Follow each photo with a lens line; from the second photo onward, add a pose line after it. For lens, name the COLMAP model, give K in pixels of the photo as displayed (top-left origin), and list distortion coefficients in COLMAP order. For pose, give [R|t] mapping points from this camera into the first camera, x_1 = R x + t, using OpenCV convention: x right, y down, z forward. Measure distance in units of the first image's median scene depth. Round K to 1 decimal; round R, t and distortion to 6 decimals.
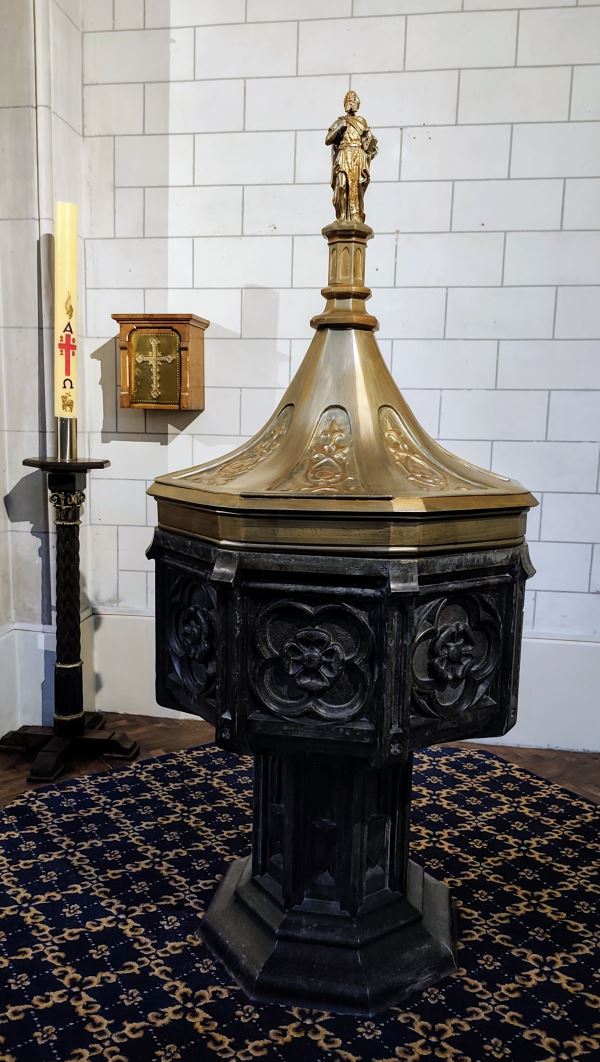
lens RADIAL K [[729.2, 0, 303.4], [0, 729.2, 530.2], [0, 0, 1]] dist [0.013036, -0.032020]
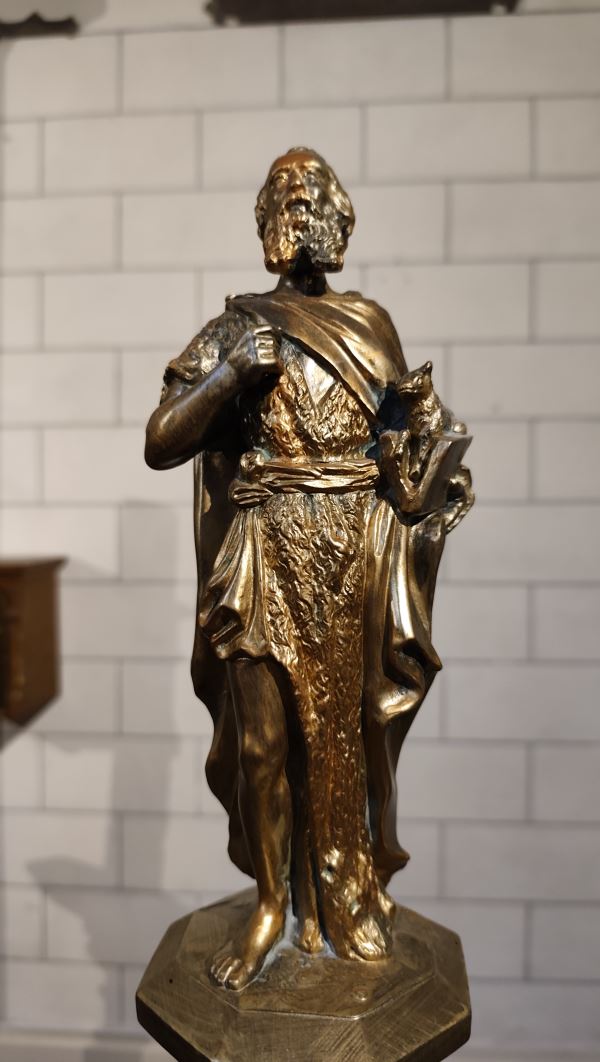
lens RADIAL K [[729.2, 0, 297.1], [0, 729.2, 532.1], [0, 0, 1]] dist [0.013036, -0.032020]
pose [[0.997090, -0.024309, 0.072260, 0.051095], [0.034021, 0.990074, -0.136365, -0.494188], [-0.068228, 0.138427, 0.988020, 0.849703]]
